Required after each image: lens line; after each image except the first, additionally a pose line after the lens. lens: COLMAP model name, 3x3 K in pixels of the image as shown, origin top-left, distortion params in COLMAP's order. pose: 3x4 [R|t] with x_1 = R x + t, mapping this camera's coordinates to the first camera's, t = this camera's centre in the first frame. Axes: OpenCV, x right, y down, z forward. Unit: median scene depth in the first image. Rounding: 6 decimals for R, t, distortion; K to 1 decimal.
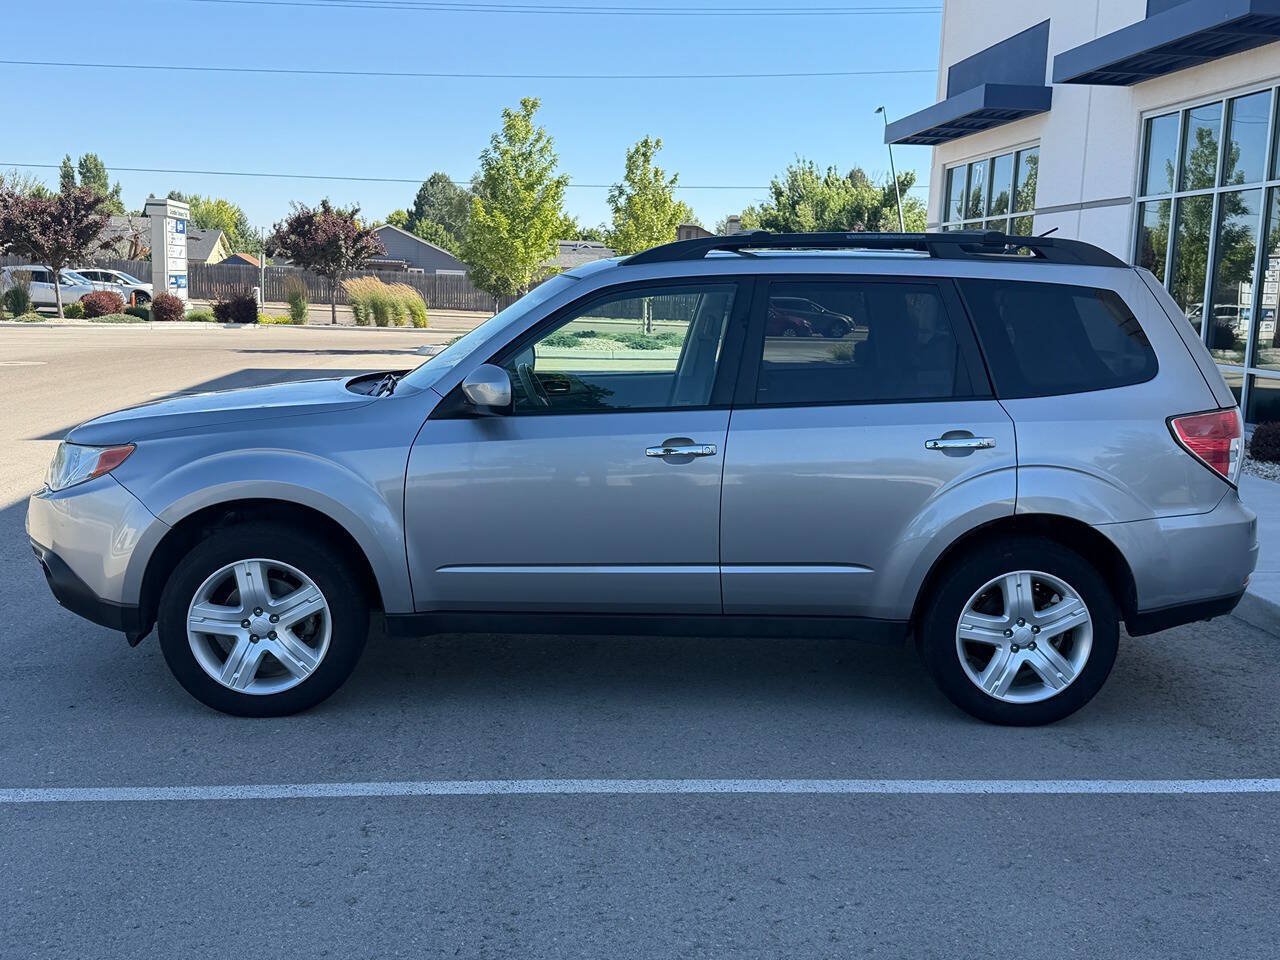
lens RADIAL K [[1326.9, 0, 640.0], [0, 1326.9, 480.0], [0, 0, 1]] dist [0.181042, -0.375324]
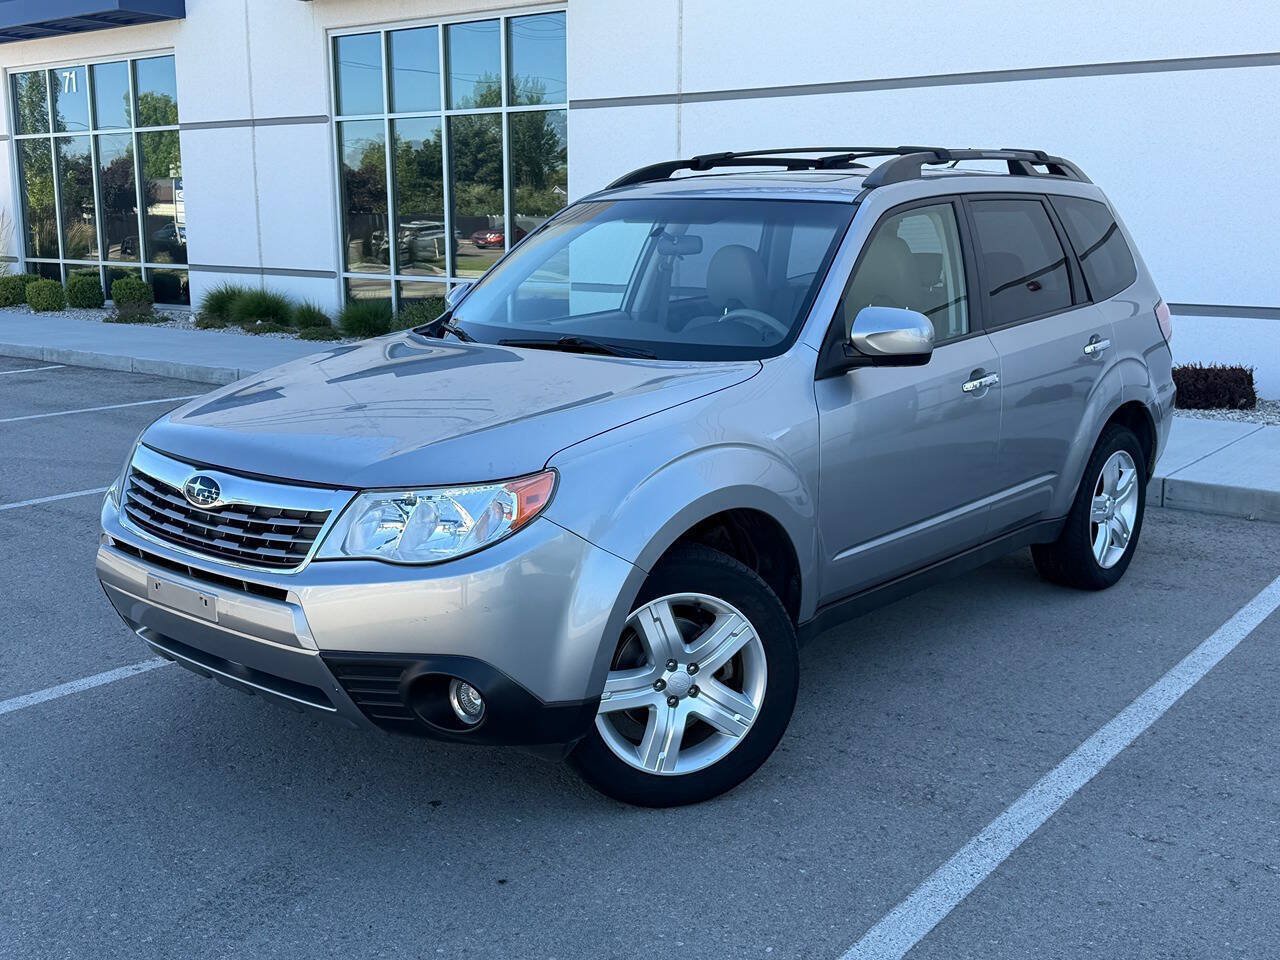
lens RADIAL K [[1324.8, 0, 640.0], [0, 1324.8, 480.0], [0, 0, 1]] dist [0.159241, -0.332990]
pose [[0.678312, -0.169111, 0.715049, -0.809718], [0.126637, 0.985498, 0.112942, -0.089270], [-0.723779, 0.013942, 0.689891, 0.504633]]
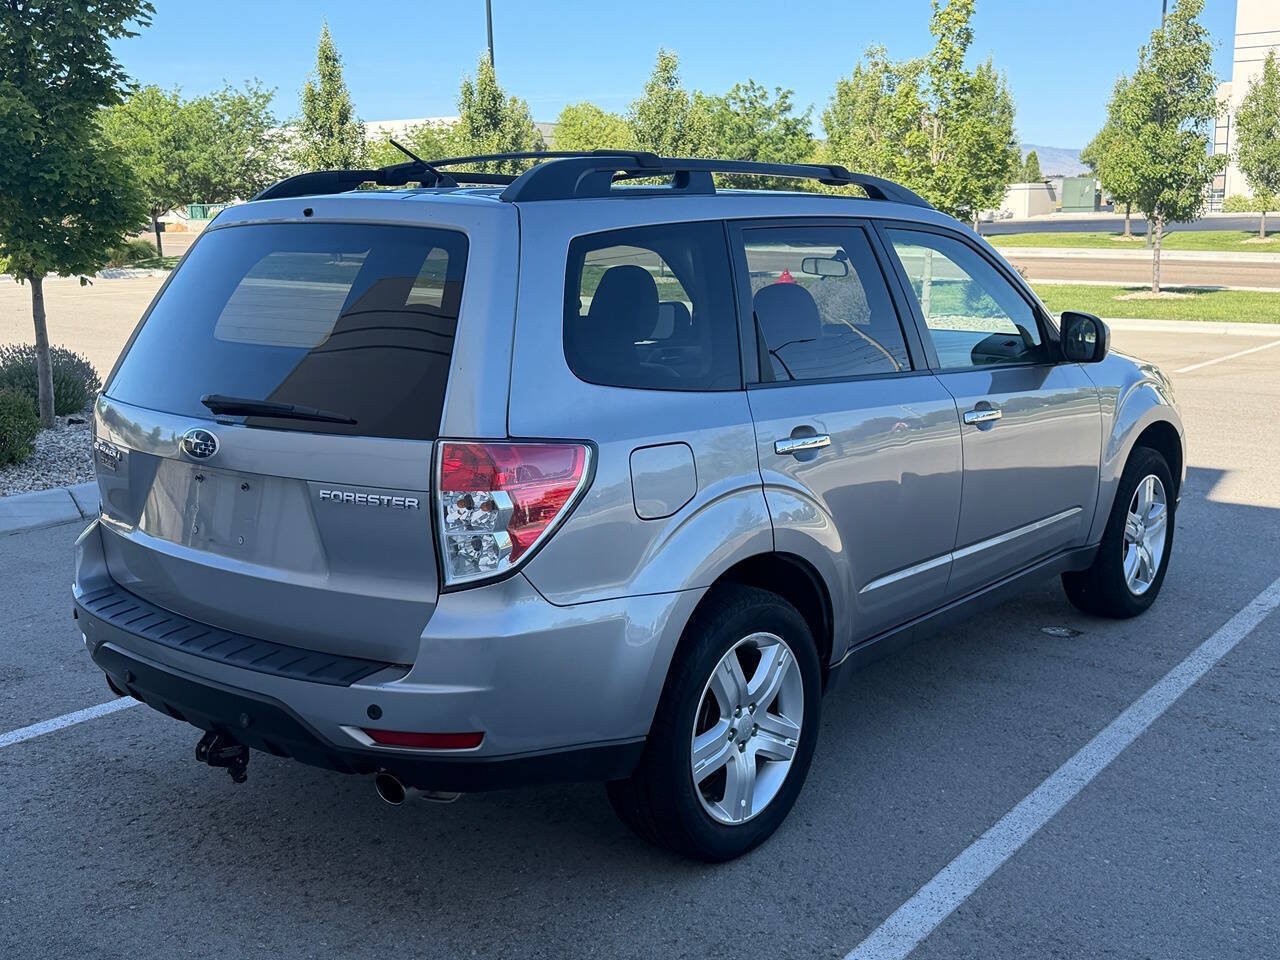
lens RADIAL K [[1324.8, 0, 640.0], [0, 1324.8, 480.0], [0, 0, 1]] dist [0.159241, -0.332990]
pose [[-0.675787, 0.121821, -0.726960, 0.807893], [-0.113797, 0.957181, 0.266186, -0.246214], [0.728260, 0.262611, -0.632988, 1.746541]]
